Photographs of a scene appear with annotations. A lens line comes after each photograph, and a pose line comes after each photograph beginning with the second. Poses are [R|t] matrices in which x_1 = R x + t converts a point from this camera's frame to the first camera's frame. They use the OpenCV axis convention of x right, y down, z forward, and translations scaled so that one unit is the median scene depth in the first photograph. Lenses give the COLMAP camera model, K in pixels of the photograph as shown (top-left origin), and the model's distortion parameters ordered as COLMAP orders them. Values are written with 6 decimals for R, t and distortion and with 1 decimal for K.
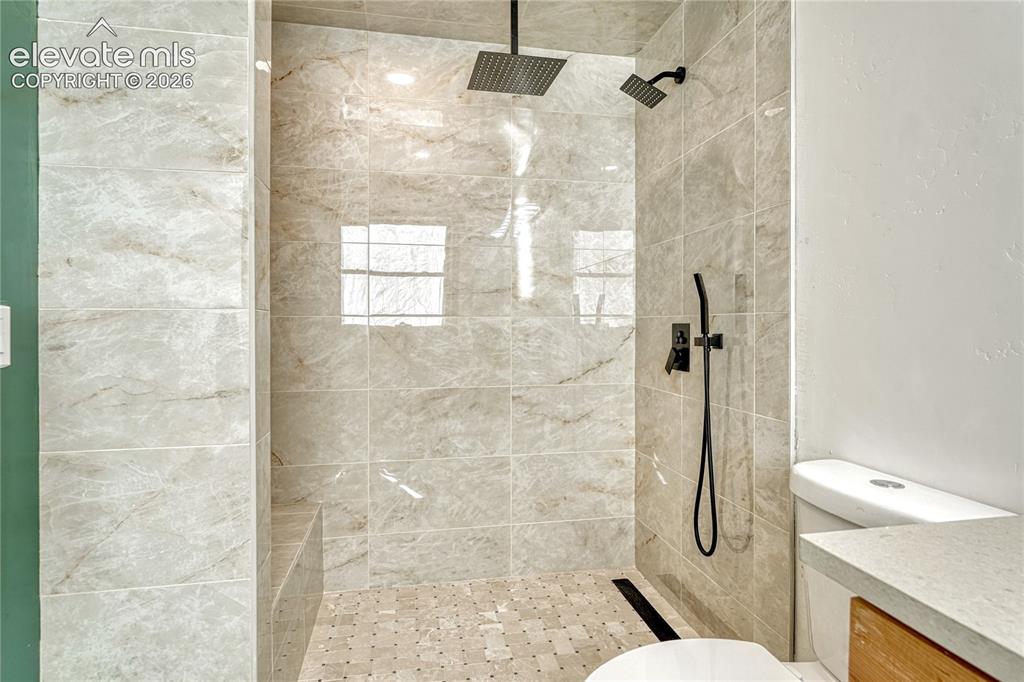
lens RADIAL K [[503.3, 0, 507.9], [0, 503.3, 327.2], [0, 0, 1]] dist [-0.006800, -0.000444]
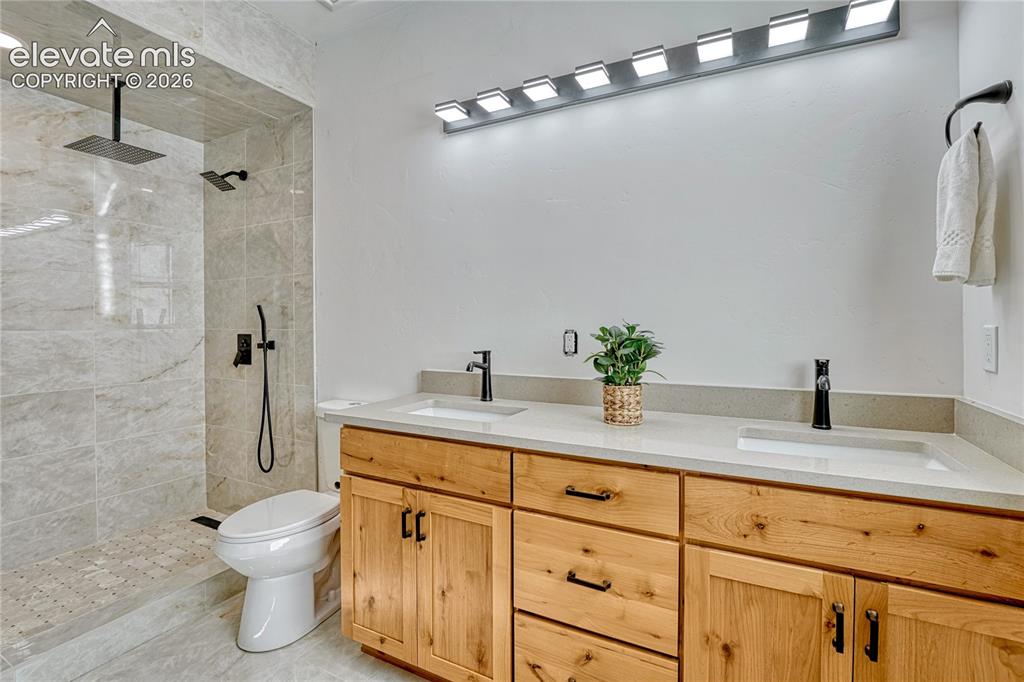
lens RADIAL K [[448.6, 0, 511.7], [0, 448.6, 338.6], [0, 0, 1]] dist [-0.003562, -0.000557]
pose [[0.574237, -0.020793, 0.818425, -0.303639], [0.000346, 0.999683, 0.025156, -0.027448], [-0.818689, -0.014162, 0.574062, -0.454529]]
